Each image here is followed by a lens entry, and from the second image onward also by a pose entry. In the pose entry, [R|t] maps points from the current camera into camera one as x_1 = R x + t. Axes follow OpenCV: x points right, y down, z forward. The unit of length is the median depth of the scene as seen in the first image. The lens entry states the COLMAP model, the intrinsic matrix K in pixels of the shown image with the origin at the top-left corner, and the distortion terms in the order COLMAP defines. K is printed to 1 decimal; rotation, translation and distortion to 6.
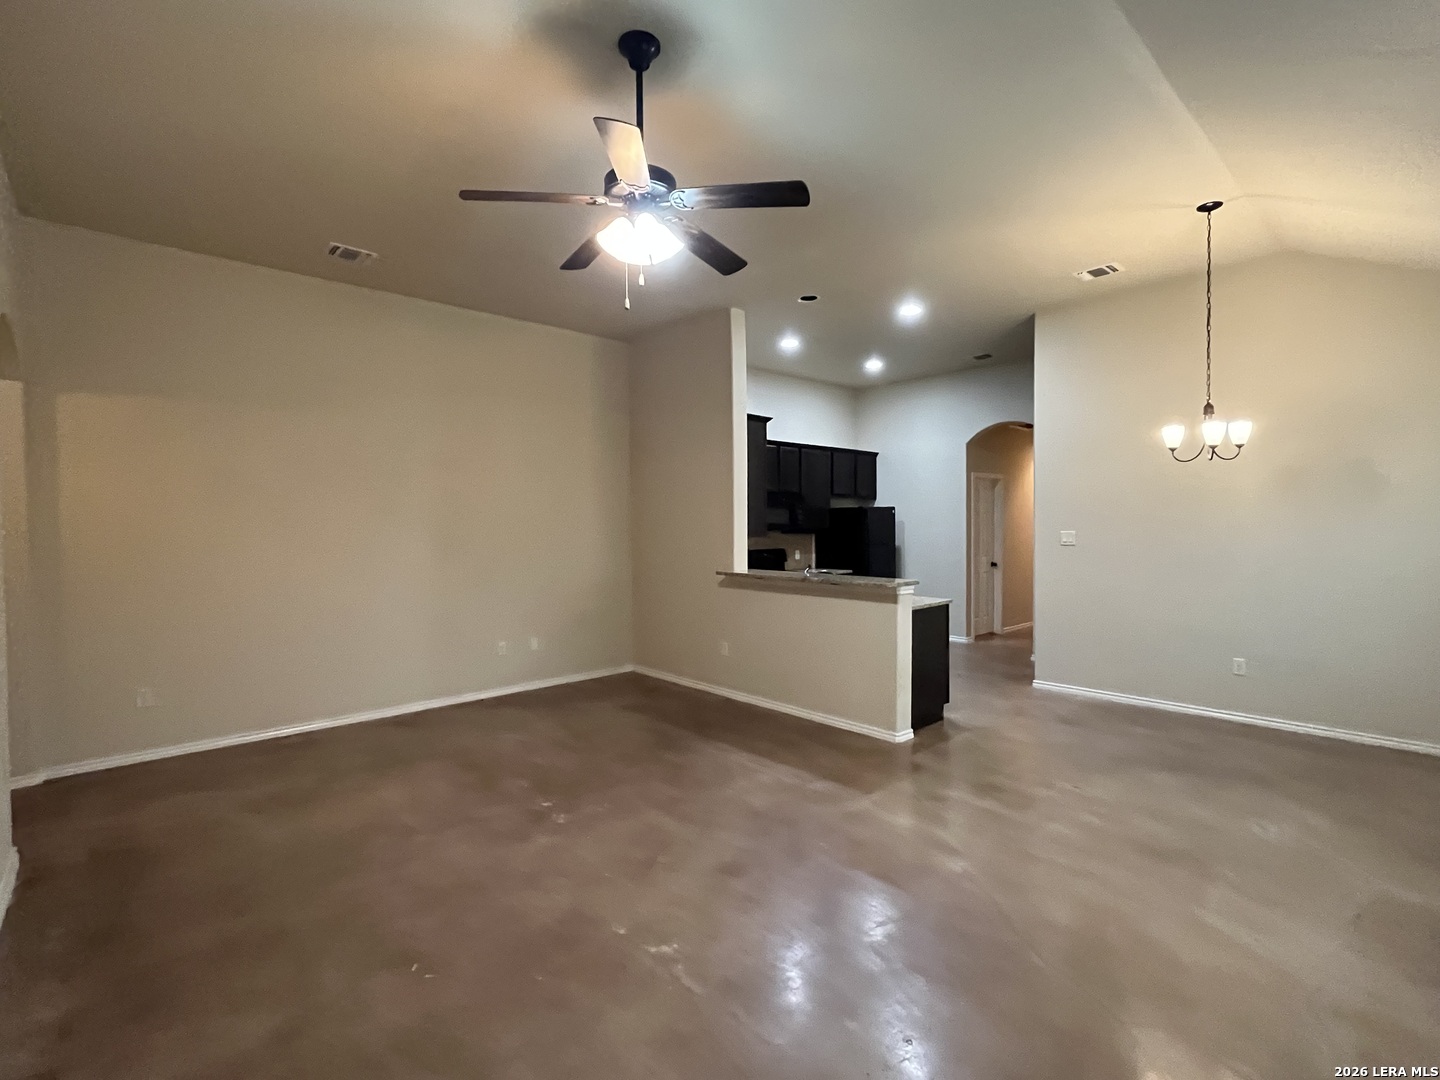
lens RADIAL K [[675.2, 0, 720.0], [0, 675.2, 540.0], [0, 0, 1]] dist [0.000697, 0.000006]
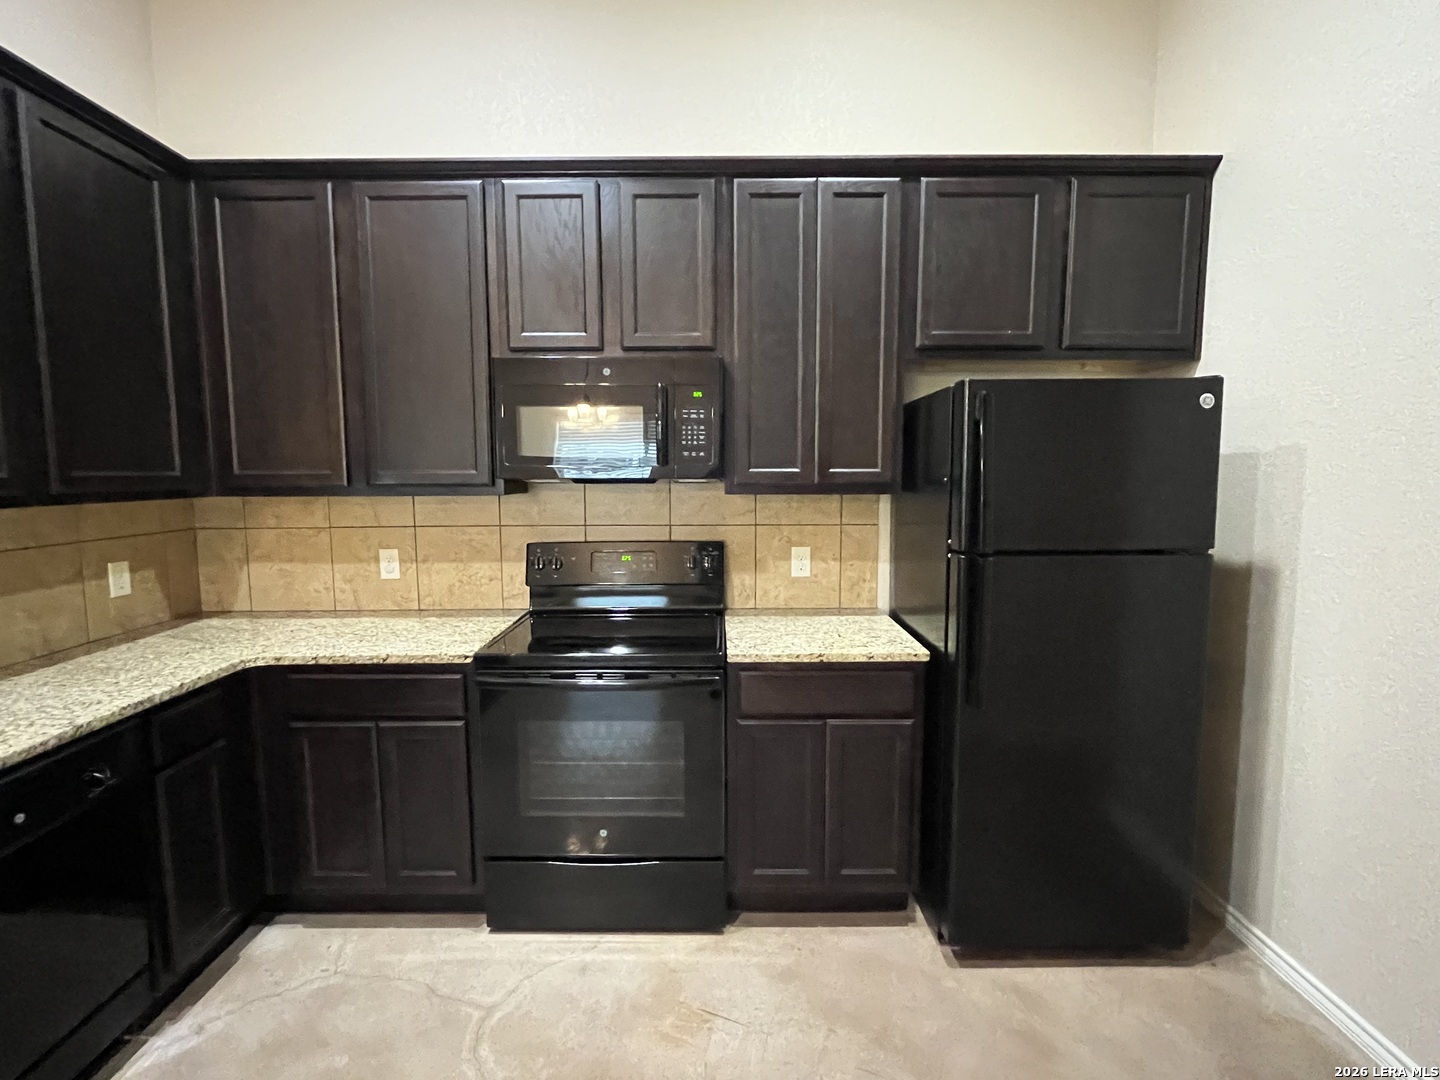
lens RADIAL K [[675.2, 0, 720.0], [0, 675.2, 540.0], [0, 0, 1]] dist [0.000697, 0.000006]
pose [[0.736689, 0.070237, -0.672574, 0.293931], [-0.017543, 0.996242, 0.084823, -0.013979], [0.676004, -0.050689, 0.735152, 0.752789]]
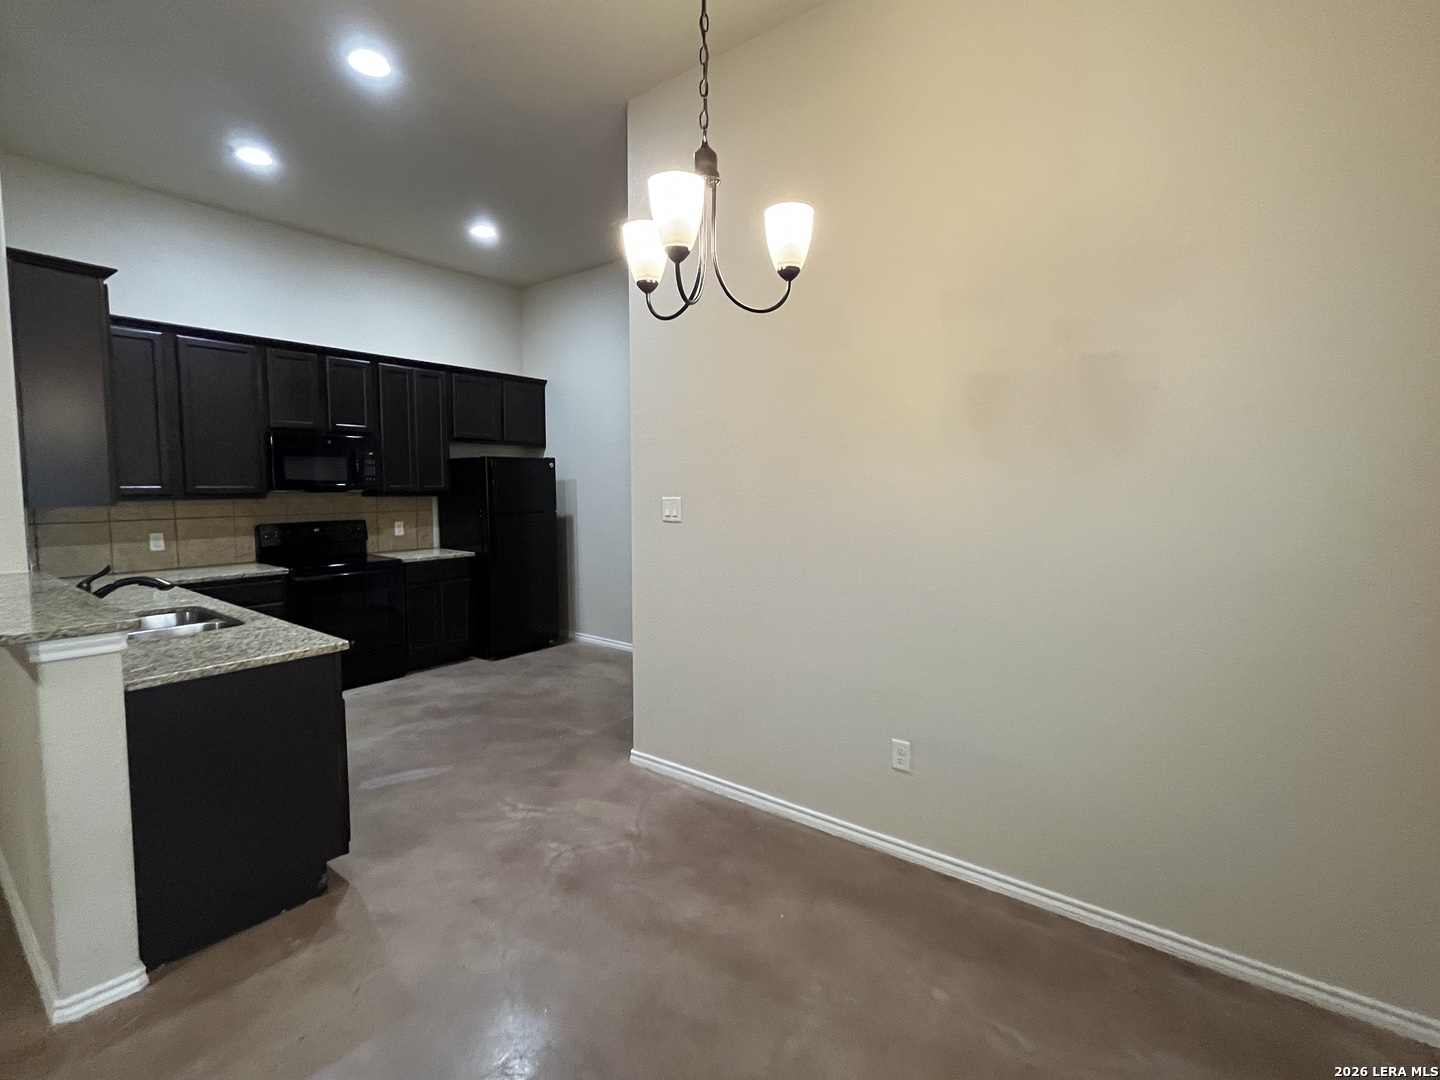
lens RADIAL K [[675.2, 0, 720.0], [0, 675.2, 540.0], [0, 0, 1]] dist [0.000697, 0.000006]
pose [[0.985298, -0.007708, 0.170669, 0.312234], [-0.002415, 0.998253, 0.059030, -0.007170], [-0.170826, -0.058574, 0.983559, 0.296826]]
